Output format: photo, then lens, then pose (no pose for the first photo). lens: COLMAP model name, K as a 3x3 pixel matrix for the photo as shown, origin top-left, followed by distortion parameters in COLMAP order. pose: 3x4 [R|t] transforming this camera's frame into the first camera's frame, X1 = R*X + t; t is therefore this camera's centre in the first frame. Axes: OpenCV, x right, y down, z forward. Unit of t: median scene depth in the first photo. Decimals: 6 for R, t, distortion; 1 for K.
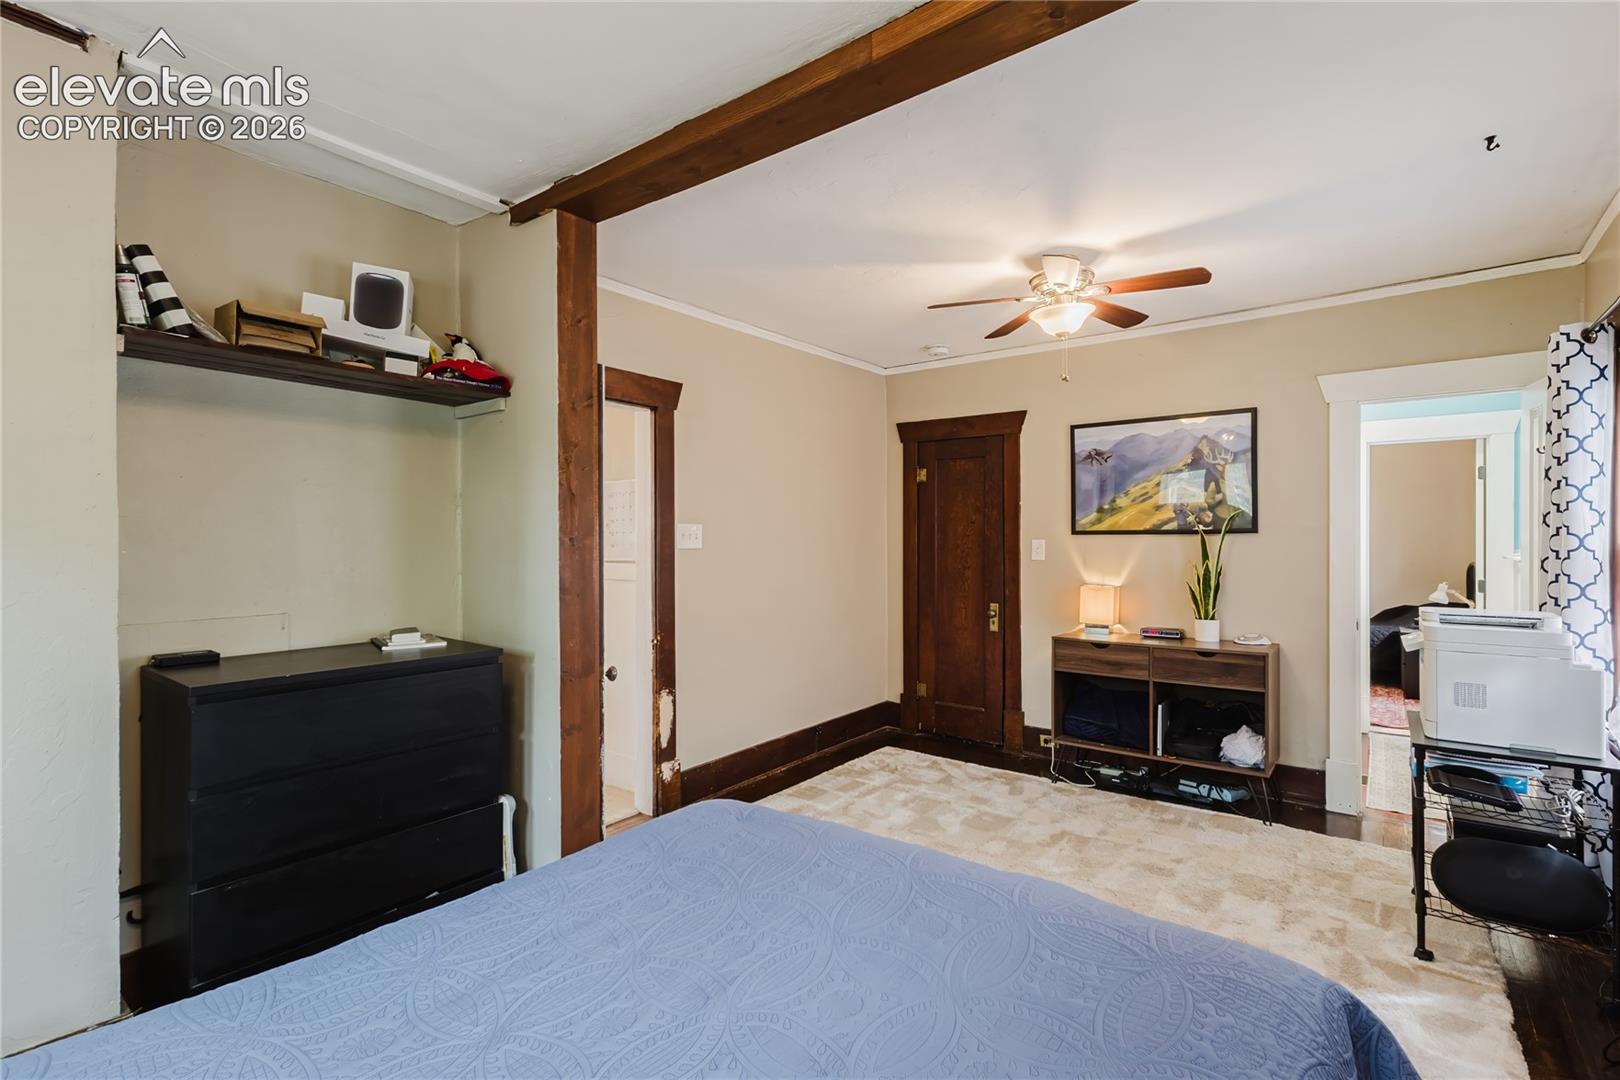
lens RADIAL K [[742.4, 0, 807.1], [0, 742.4, 539.2], [0, 0, 1]] dist [-0.001516, 0.002069]
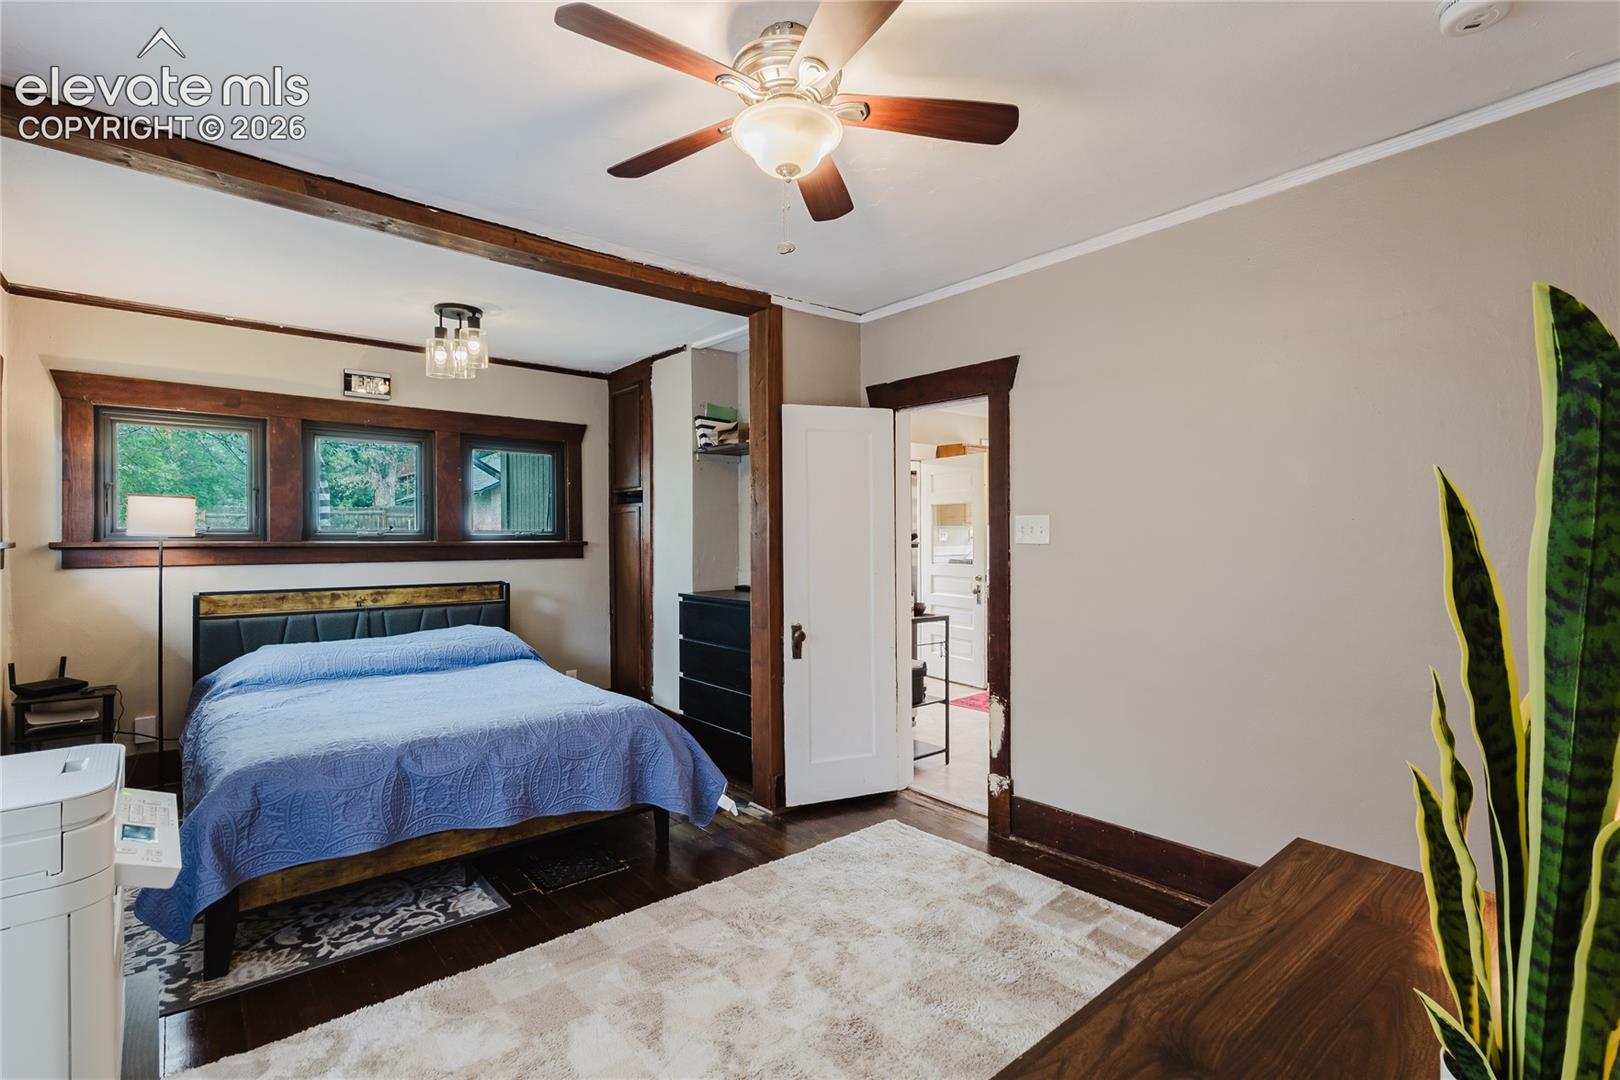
lens RADIAL K [[742.4, 0, 807.1], [0, 742.4, 539.4], [0, 0, 1]] dist [-0.001516, 0.002069]
pose [[-0.203195, 0.006644, -0.979116, 0.705774], [0.001223, 0.999978, 0.006532, 0.001505], [0.979137, 0.000130, -0.203199, 0.888643]]
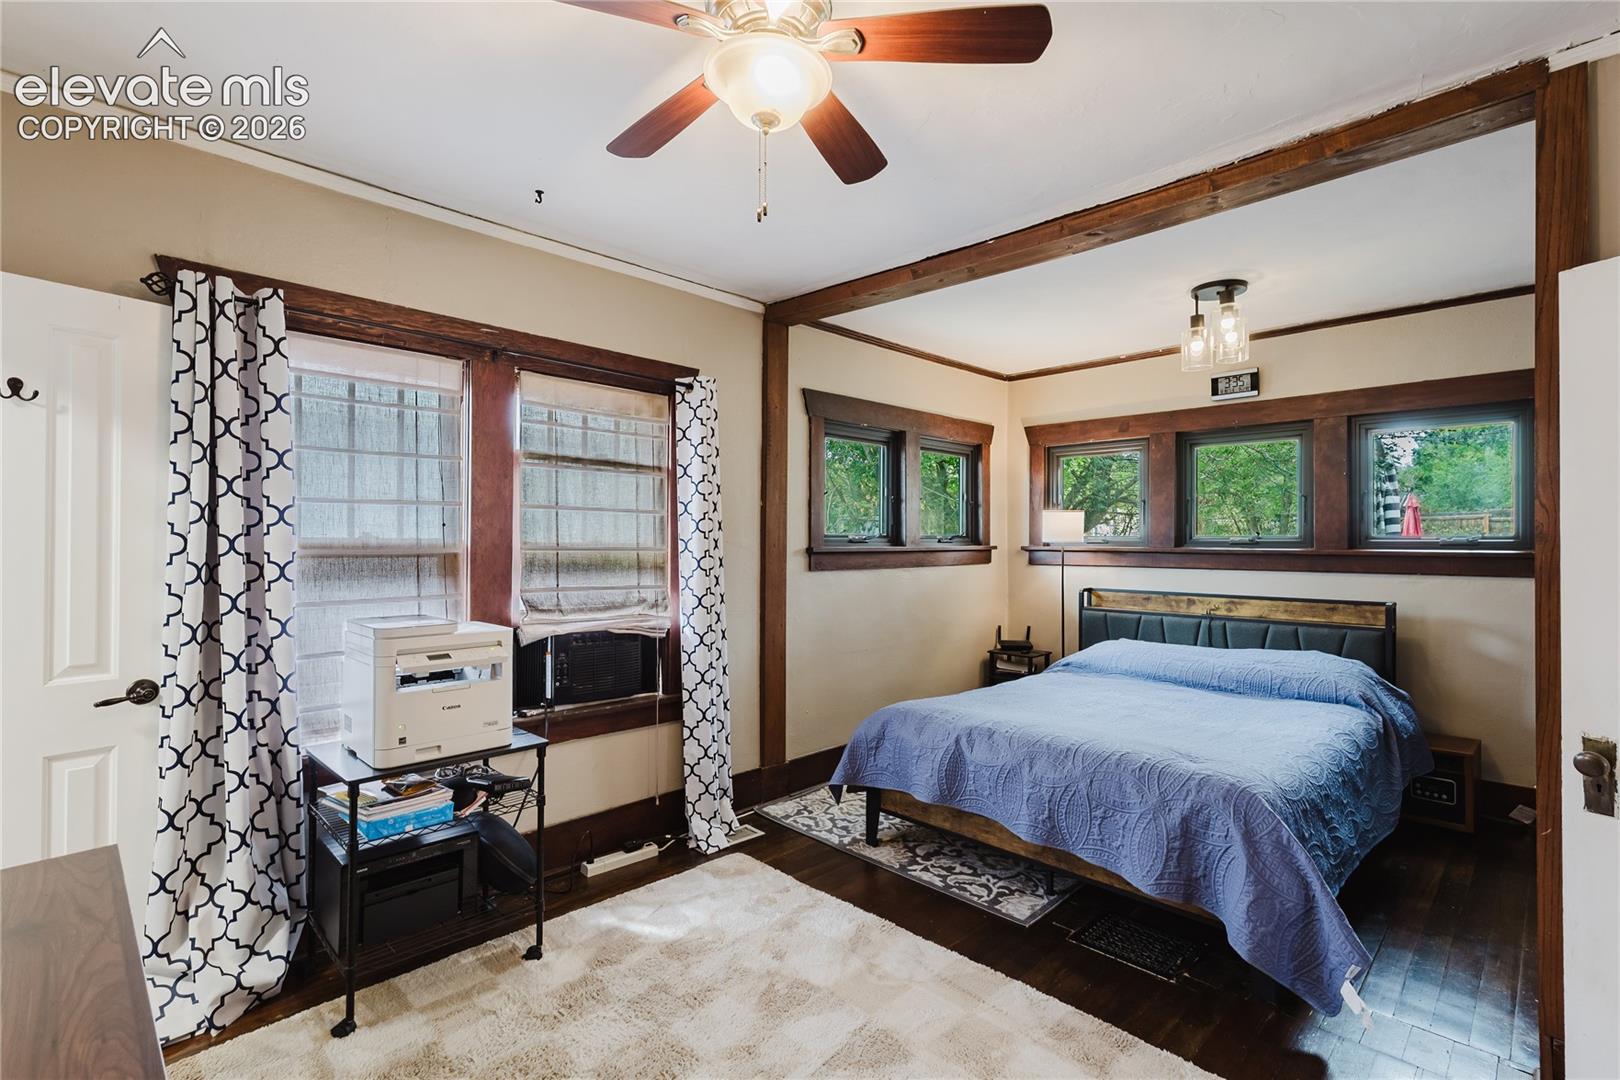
lens RADIAL K [[742.4, 0, 808.9], [0, 742.4, 539.6], [0, 0, 1]] dist [-0.001516, 0.002069]
pose [[-0.992766, -0.000284, 0.120064, 0.204188], [-0.000499, 0.999998, -0.001759, 0.000970], [-0.120064, -0.001806, -0.992765, 1.164500]]
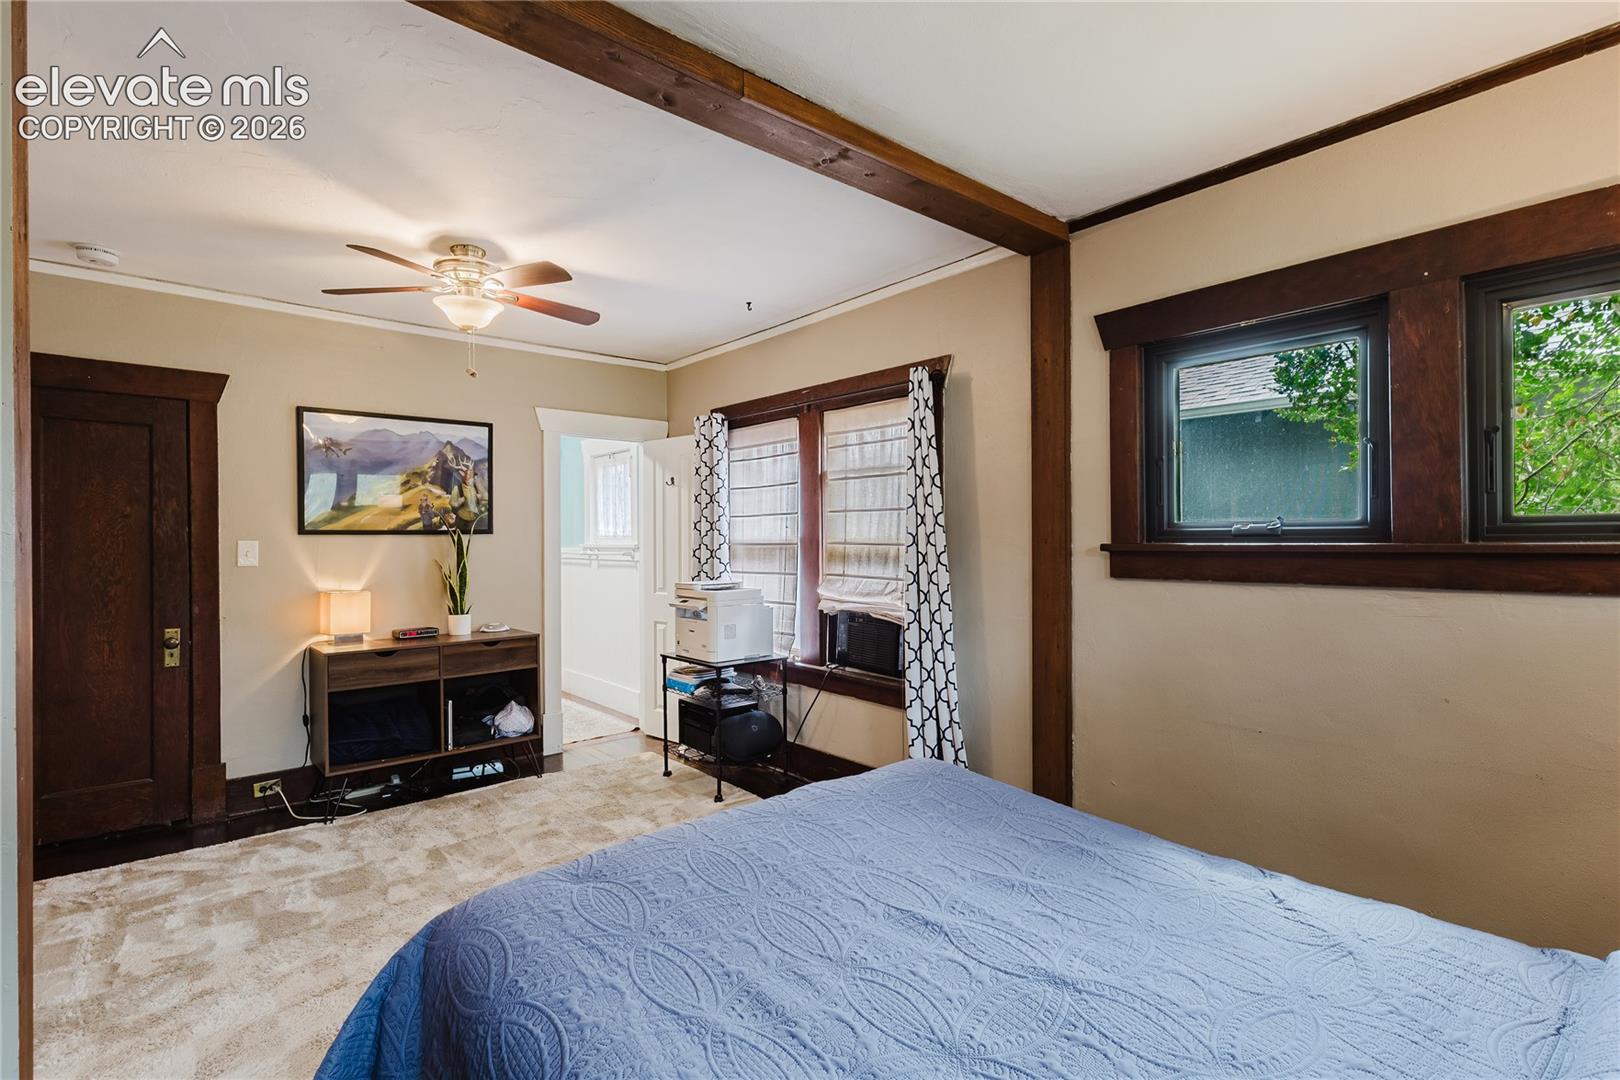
lens RADIAL K [[742.4, 0, 803.5], [0, 742.4, 540.1], [0, 0, 1]] dist [-0.001516, 0.002069]
pose [[0.204981, -0.001455, 0.978765, -0.407559], [0.007005, 0.999975, 0.000020, 0.004606], [-0.978741, 0.006852, 0.204987, 0.294784]]
